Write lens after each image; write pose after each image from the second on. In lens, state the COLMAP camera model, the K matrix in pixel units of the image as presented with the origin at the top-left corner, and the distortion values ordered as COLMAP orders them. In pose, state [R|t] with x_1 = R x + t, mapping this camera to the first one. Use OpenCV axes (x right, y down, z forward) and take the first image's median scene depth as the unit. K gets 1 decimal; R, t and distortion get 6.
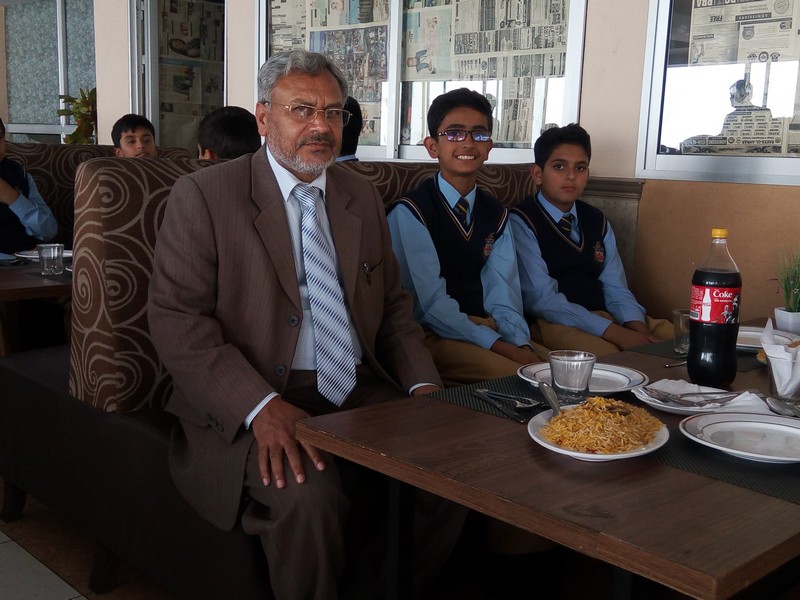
lens RADIAL K [[899.9, 0, 400.0], [0, 899.9, 300.0], [0, 0, 1]] dist [0.017881, -0.008367]
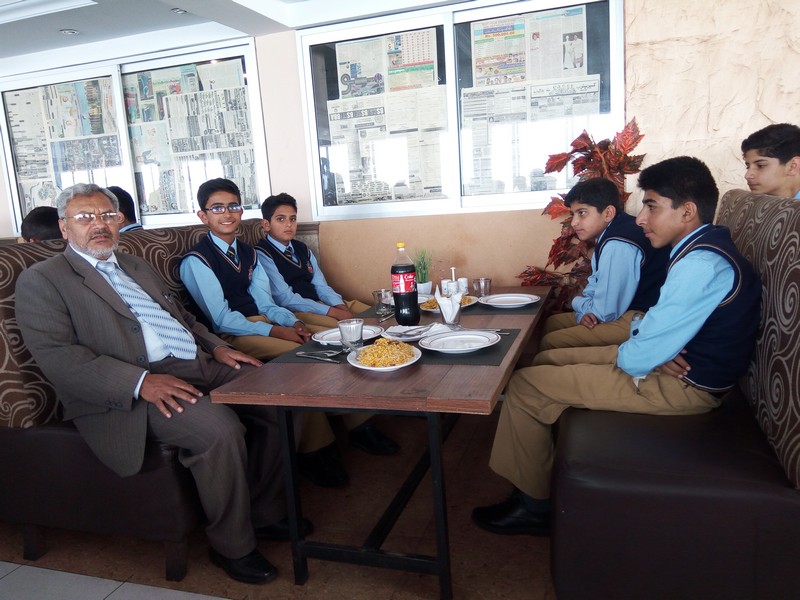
lens RADIAL K [[583.6, 0, 400.0], [0, 583.6, 300.0], [0, 0, 1]] dist [0.054269, -0.131793]
pose [[0.874140, -0.165354, 0.456659, -0.143950], [0.167582, 0.985202, 0.035950, -0.003721], [-0.455846, 0.045103, 0.888915, -0.046762]]
